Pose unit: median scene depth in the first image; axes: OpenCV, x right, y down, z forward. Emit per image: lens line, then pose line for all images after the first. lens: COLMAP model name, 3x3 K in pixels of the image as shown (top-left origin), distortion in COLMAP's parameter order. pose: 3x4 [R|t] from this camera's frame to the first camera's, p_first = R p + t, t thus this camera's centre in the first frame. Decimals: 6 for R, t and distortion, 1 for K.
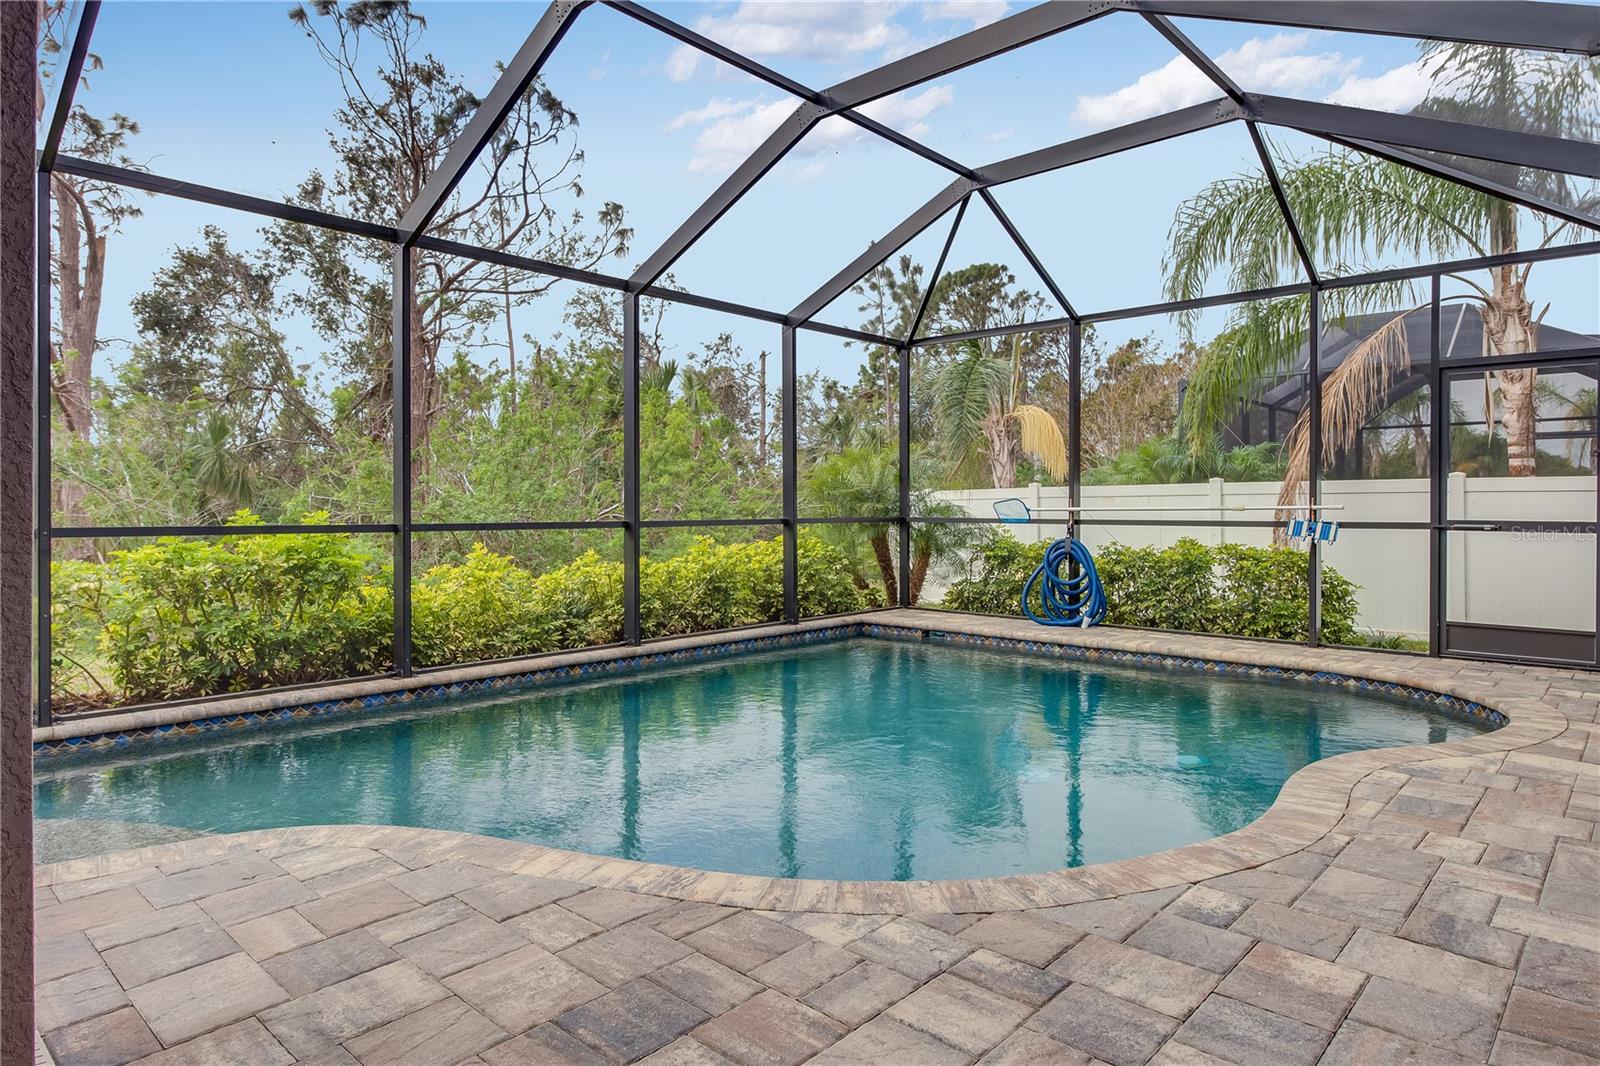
lens RADIAL K [[945.6, 0, 802.1], [0, 945.6, 489.9], [0, 0, 1]] dist [-0.002325, -0.002050]
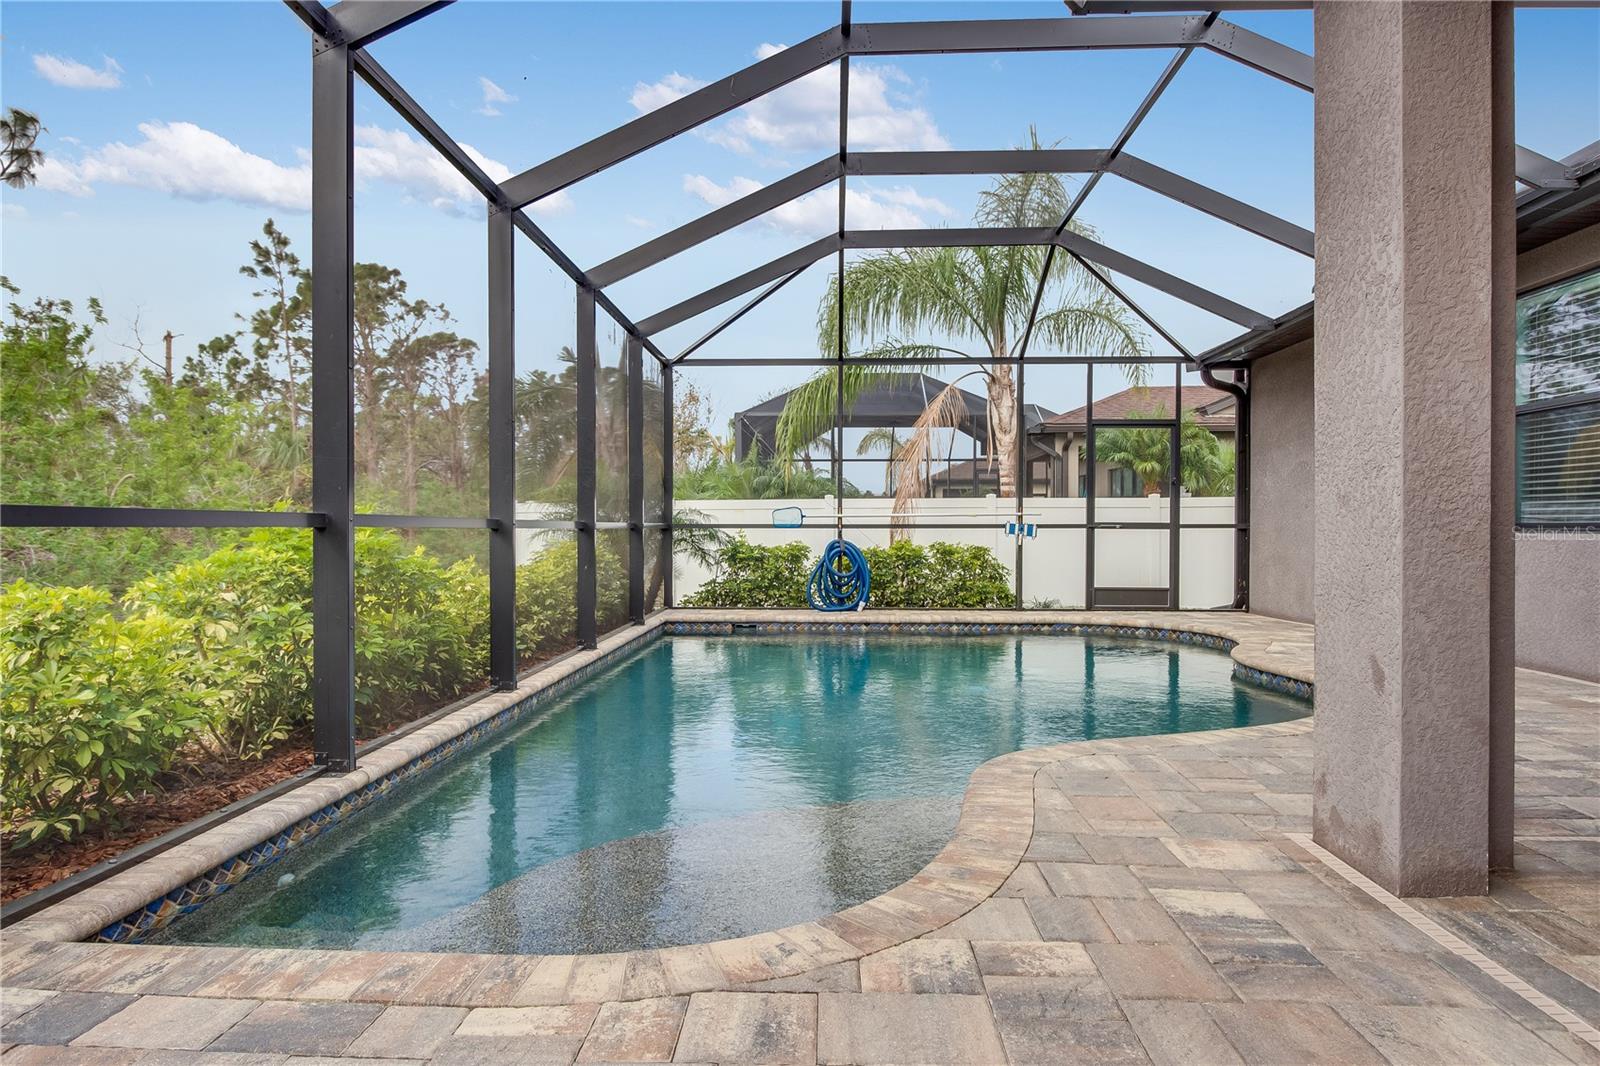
lens RADIAL K [[945.6, 0, 799.9], [0, 945.6, 528.5], [0, 0, 1]] dist [-0.002325, -0.002050]
pose [[0.766331, -0.001539, 0.642444, -0.600917], [-0.010200, 0.999842, 0.014562, 0.021211], [-0.642365, -0.017712, 0.766194, 0.102007]]
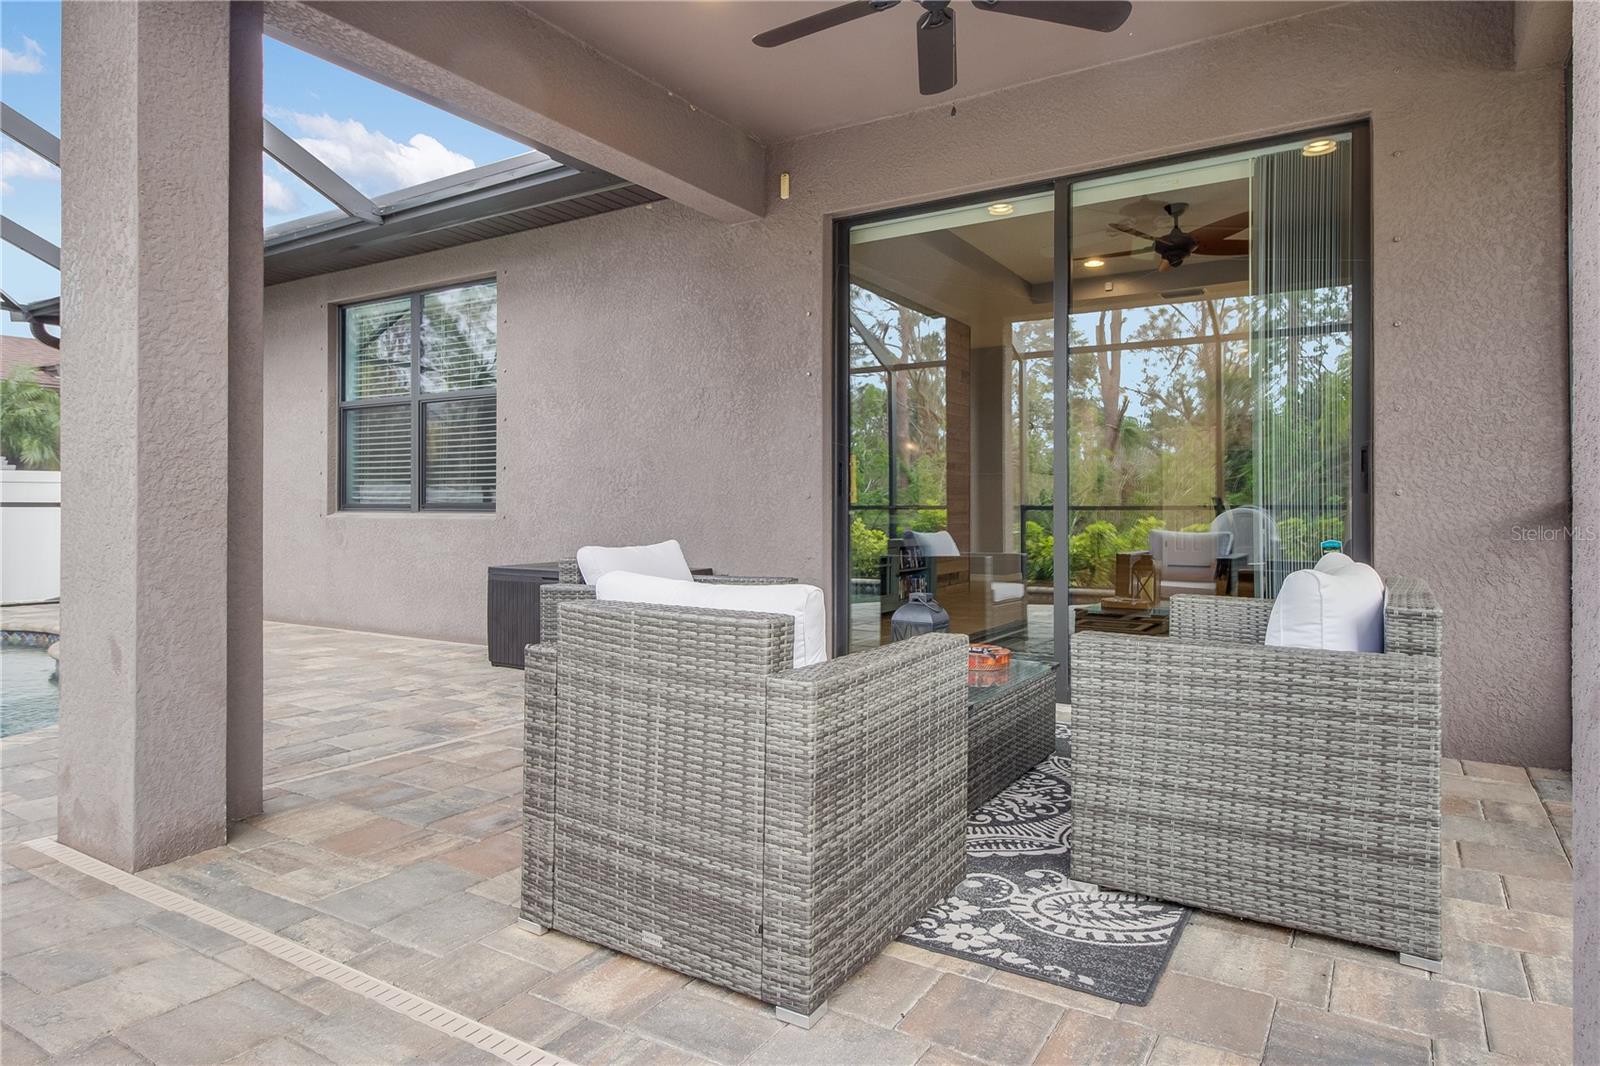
lens RADIAL K [[945.6, 0, 806.5], [0, 945.6, 495.6], [0, 0, 1]] dist [-0.002325, -0.002050]
pose [[-0.183767, 0.012178, 0.982894, -0.601239], [-0.019854, 0.999673, -0.016098, 0.020319], [-0.982769, -0.022473, -0.183465, 0.051454]]
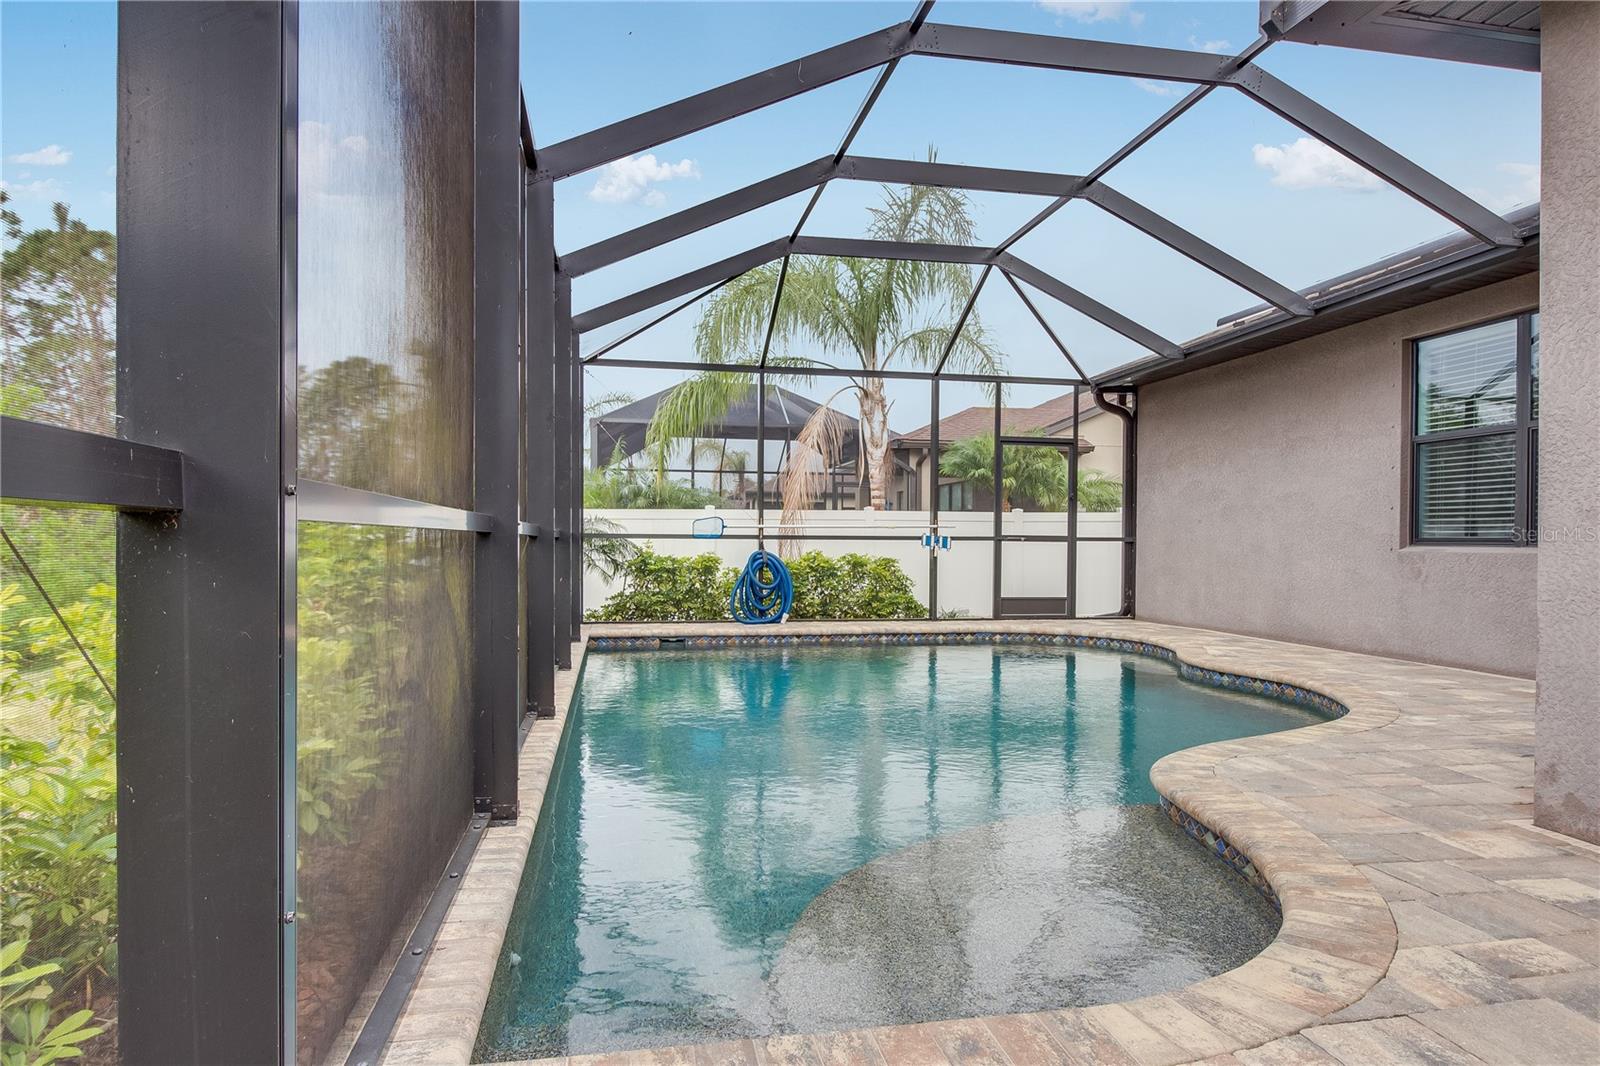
lens RADIAL K [[945.6, 0, 800.5], [0, 945.6, 552.7], [0, 0, 1]] dist [-0.002325, -0.002050]
pose [[0.598256, -0.008187, 0.801263, -0.717919], [-0.018545, 0.999538, 0.024060, 0.025812], [-0.801090, -0.029254, 0.597828, 0.264455]]
